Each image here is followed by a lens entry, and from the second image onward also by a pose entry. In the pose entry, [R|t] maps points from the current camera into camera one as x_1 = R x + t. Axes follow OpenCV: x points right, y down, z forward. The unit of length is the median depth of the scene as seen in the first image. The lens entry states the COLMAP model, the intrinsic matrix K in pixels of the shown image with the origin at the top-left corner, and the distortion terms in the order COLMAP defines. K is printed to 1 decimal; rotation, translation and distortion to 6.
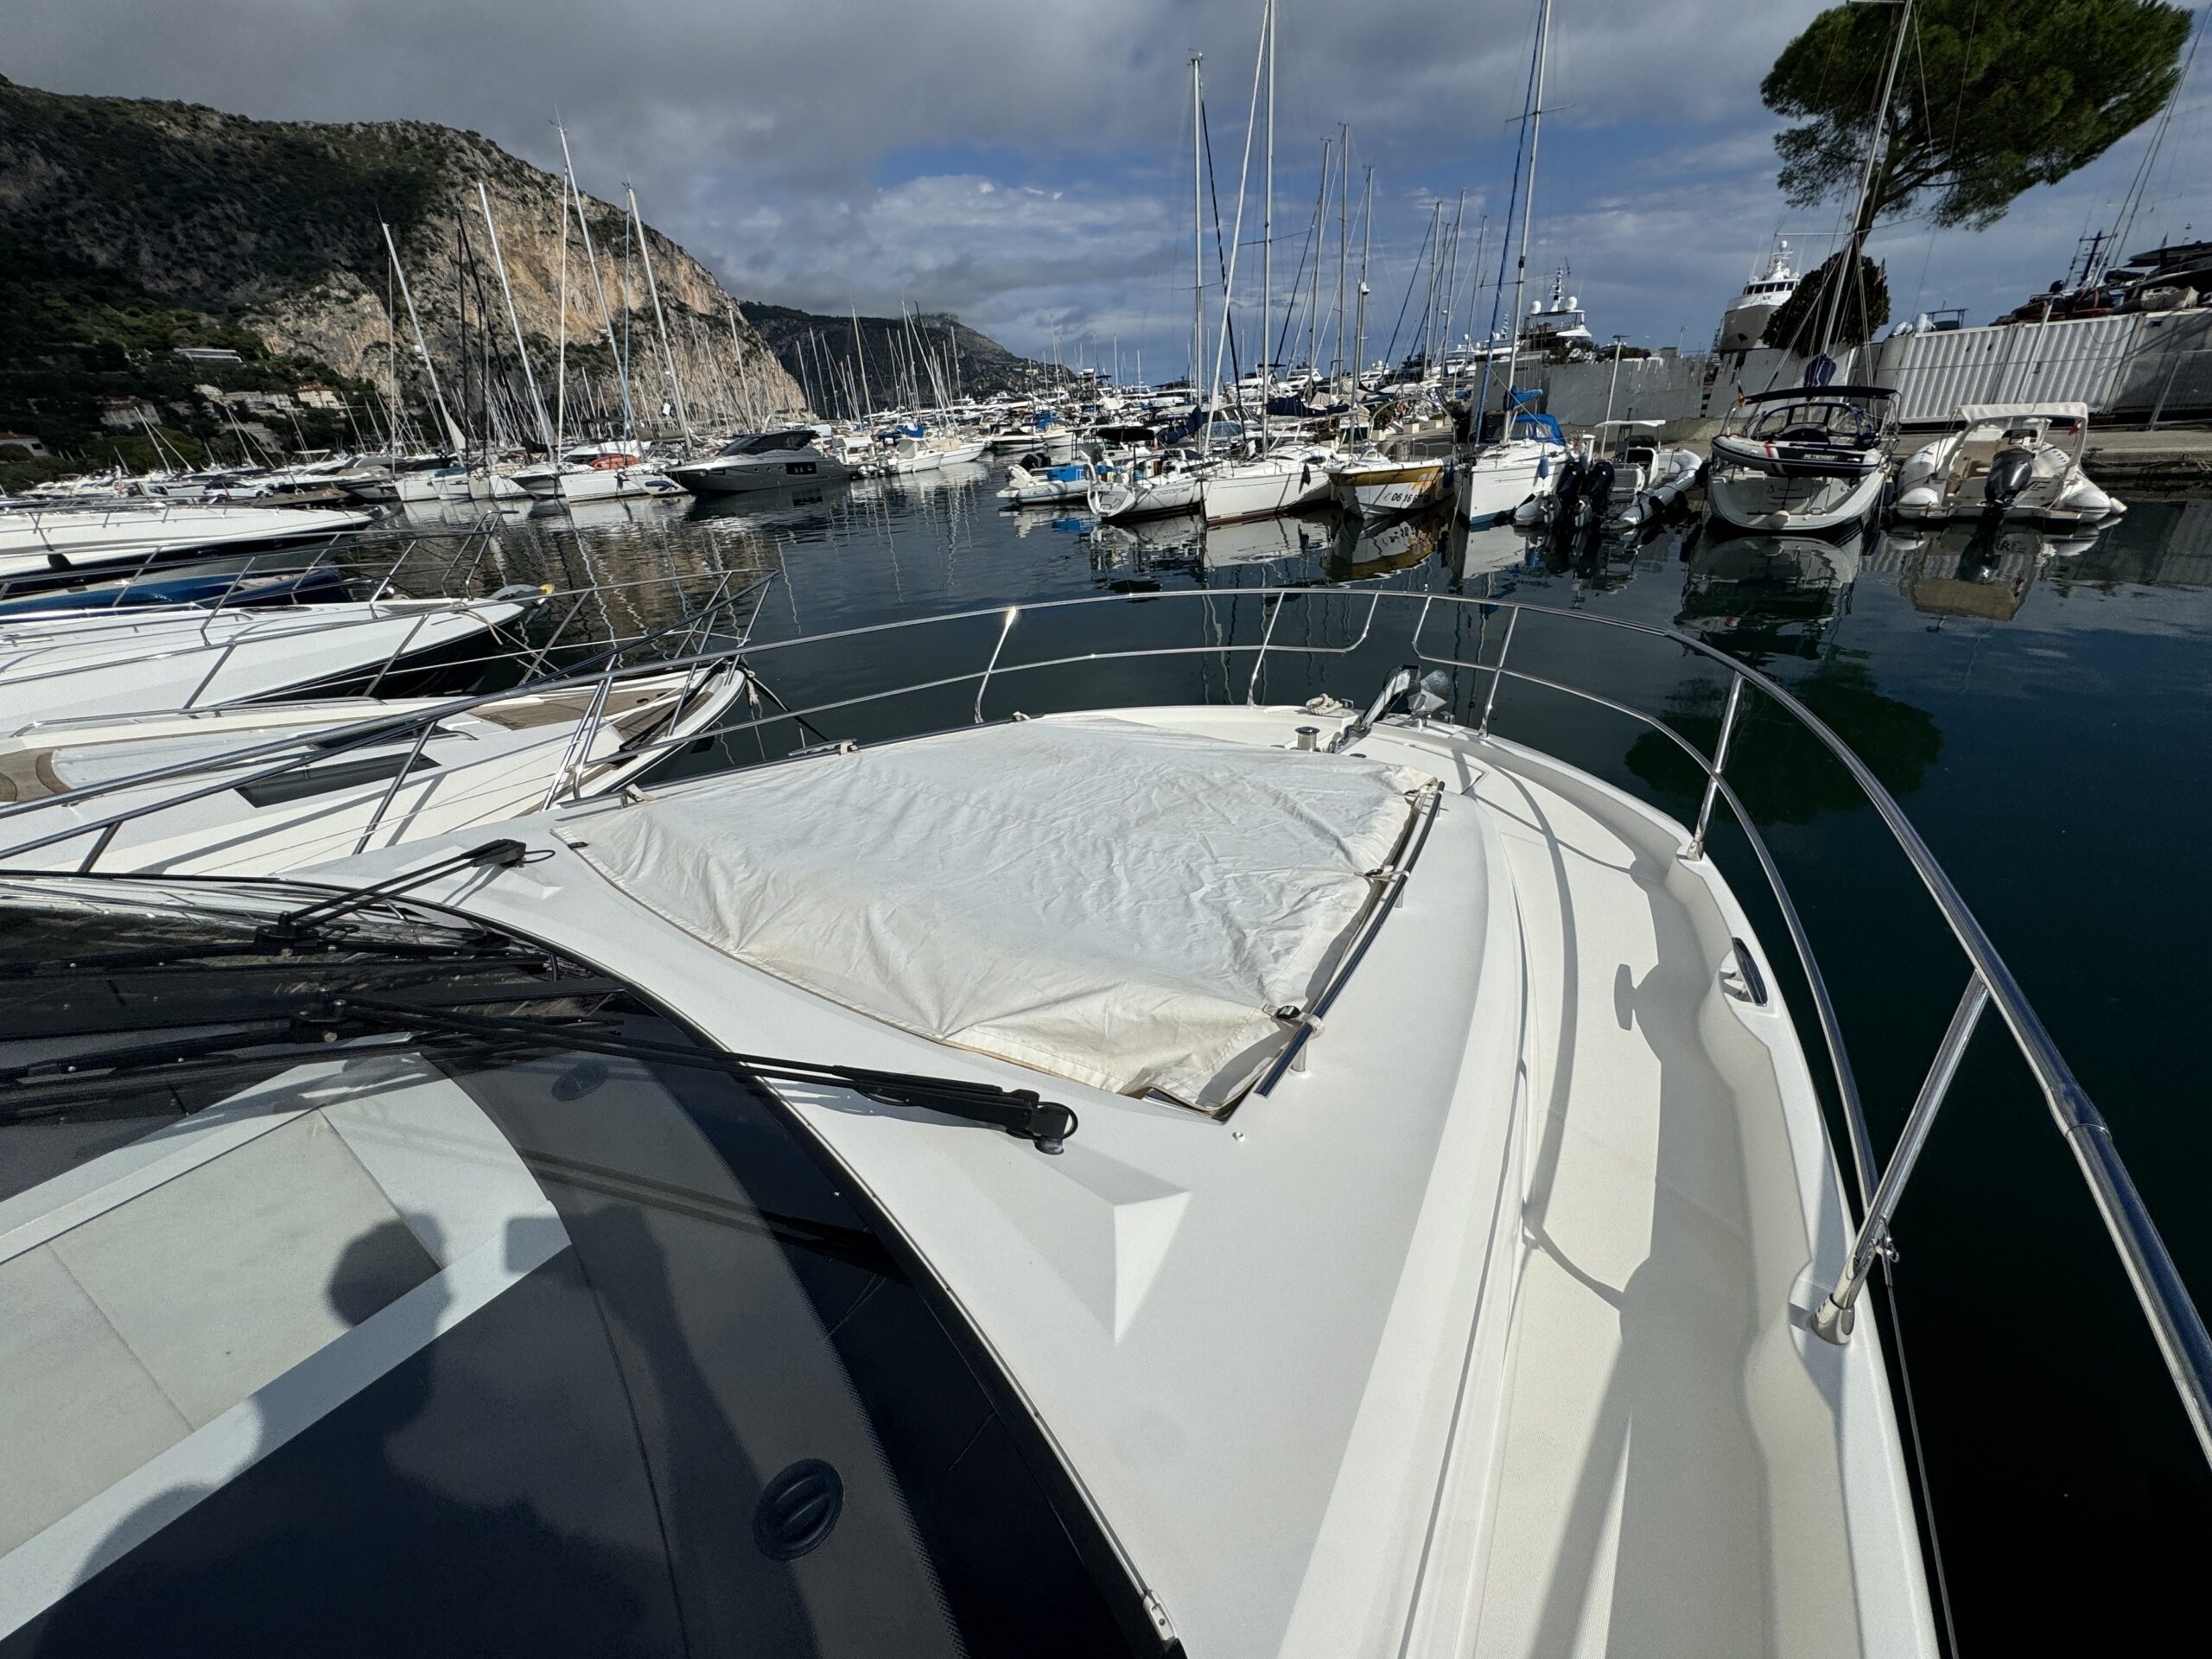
lens RADIAL K [[873.9, 0, 1109.3], [0, 873.9, 811.5], [0, 0, 1]] dist [-0.004747, 0.000323]
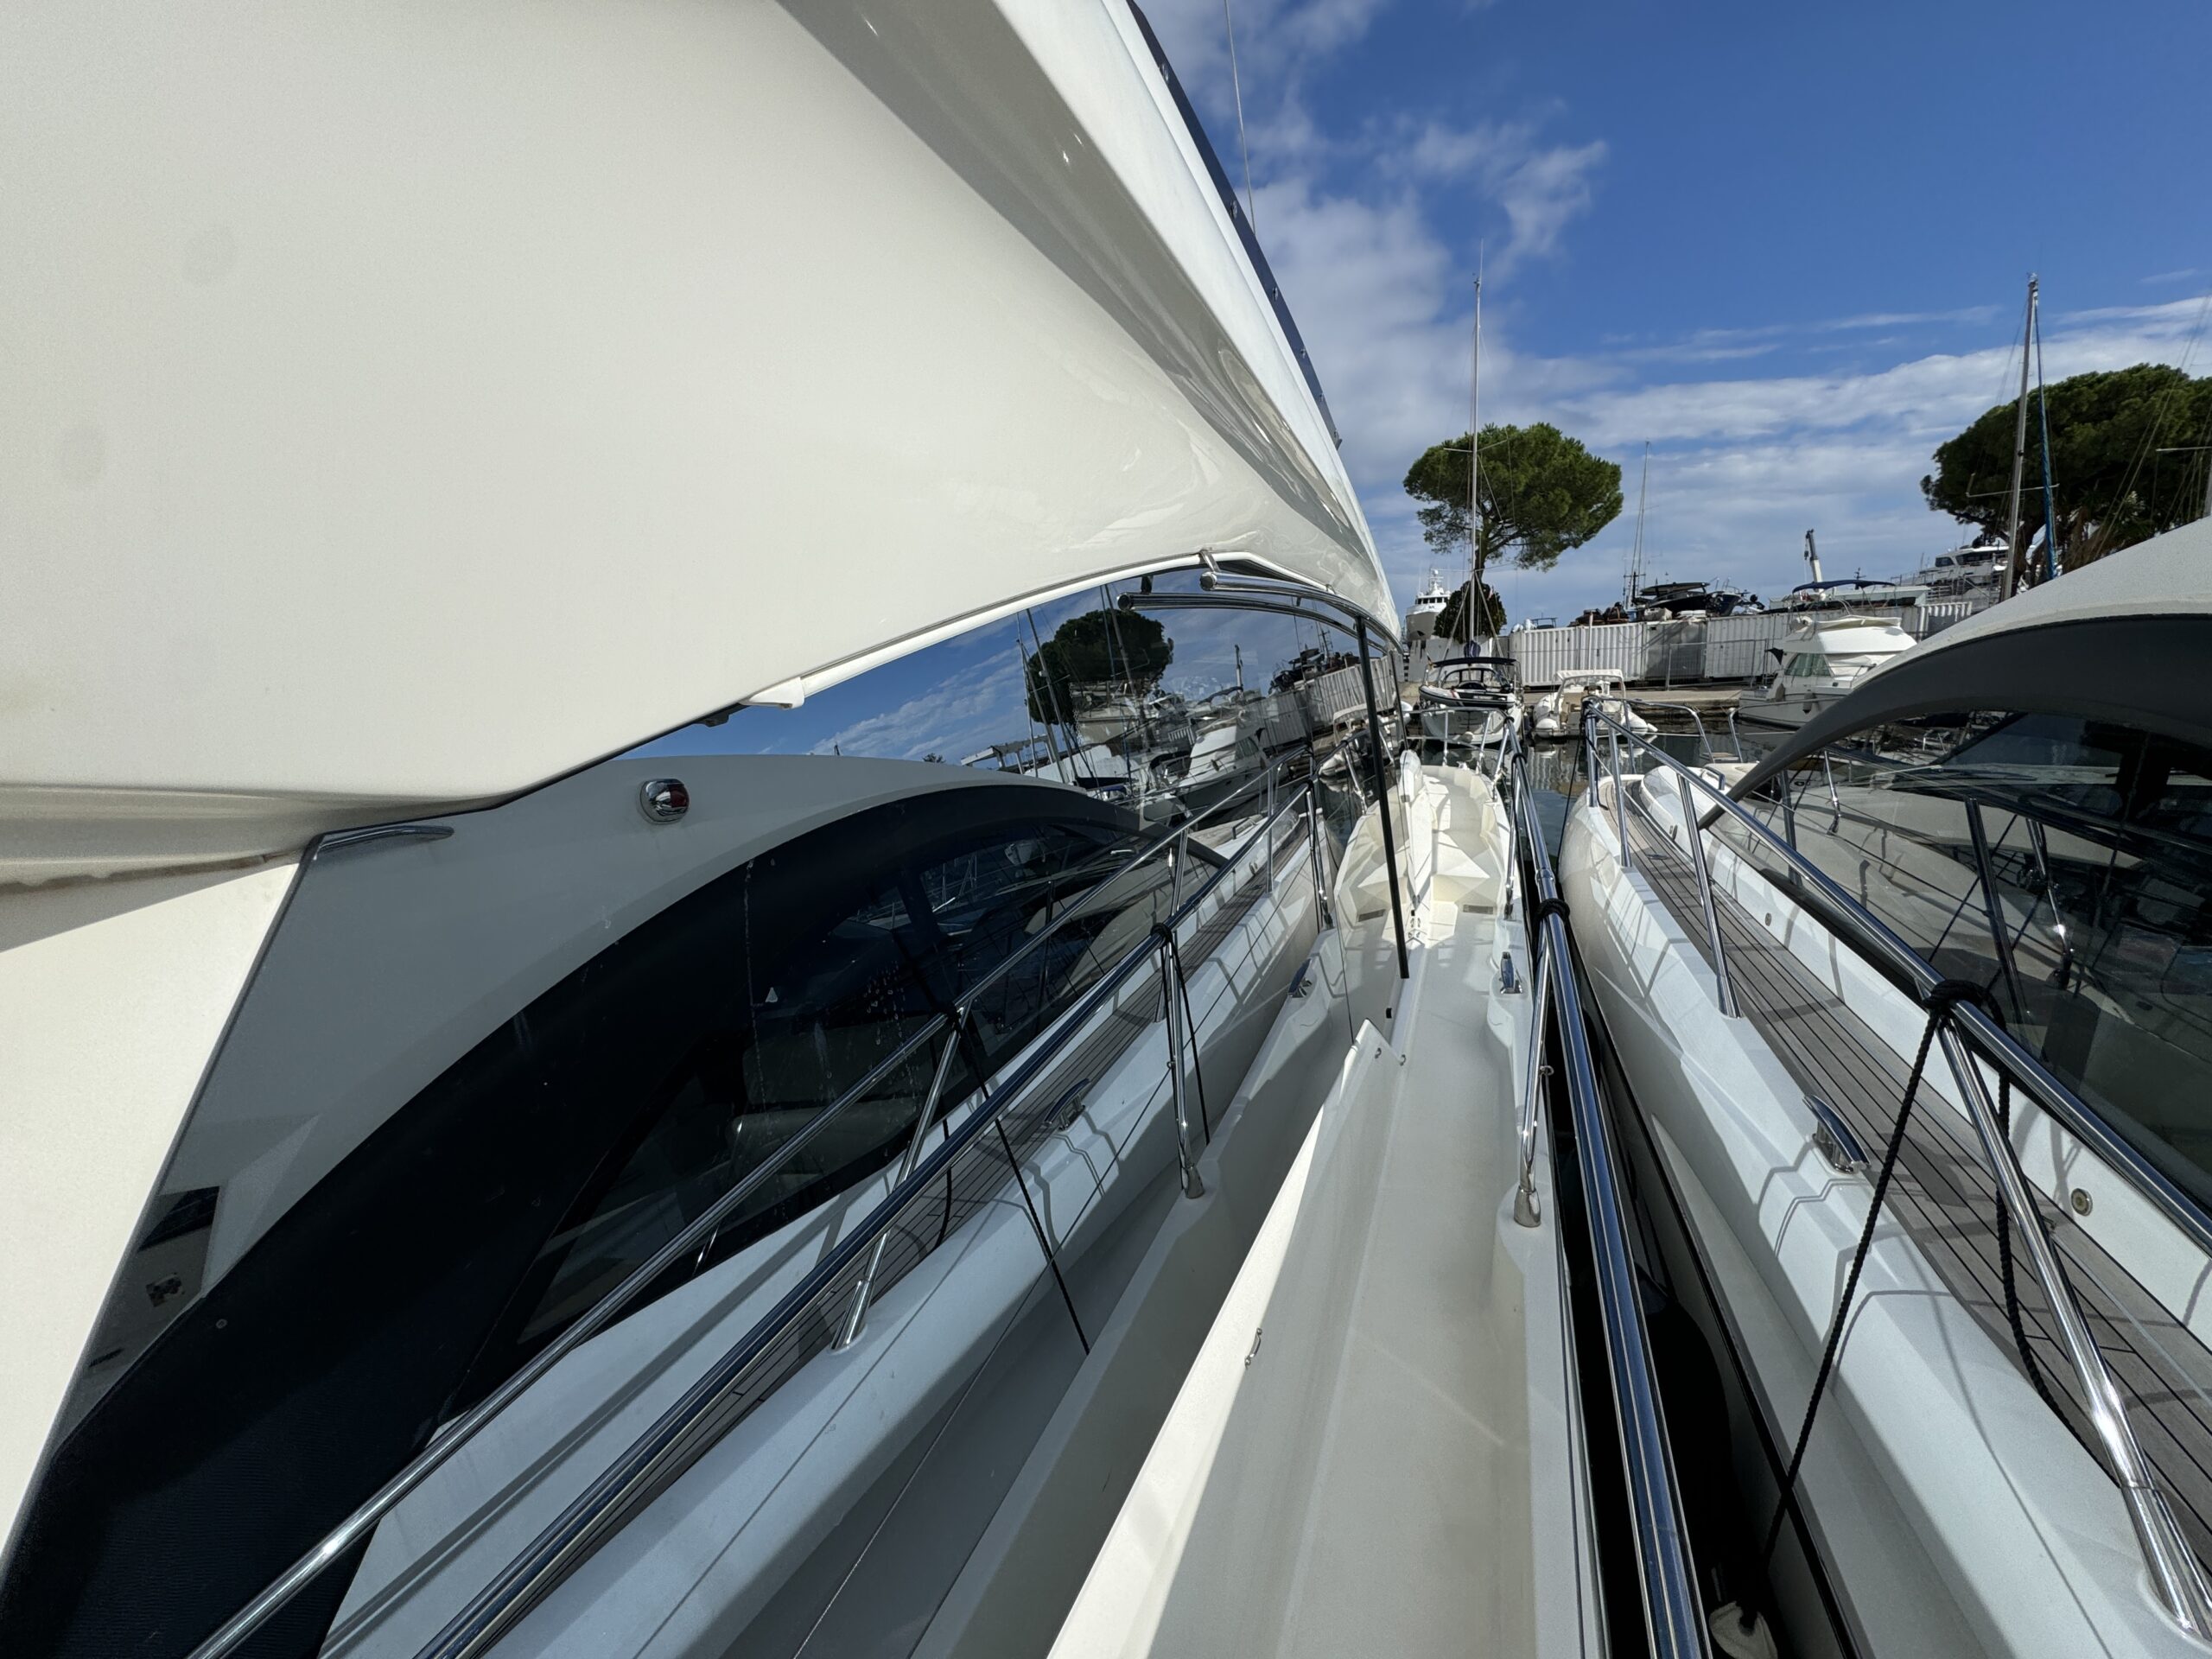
lens RADIAL K [[873.9, 0, 1109.3], [0, 873.9, 811.5], [0, 0, 1]] dist [-0.004747, 0.000323]
pose [[0.971788, -0.021455, 0.234878, -0.140624], [0.086990, 0.958249, -0.272381, 0.106562], [-0.219228, 0.285129, 0.933081, -0.174565]]
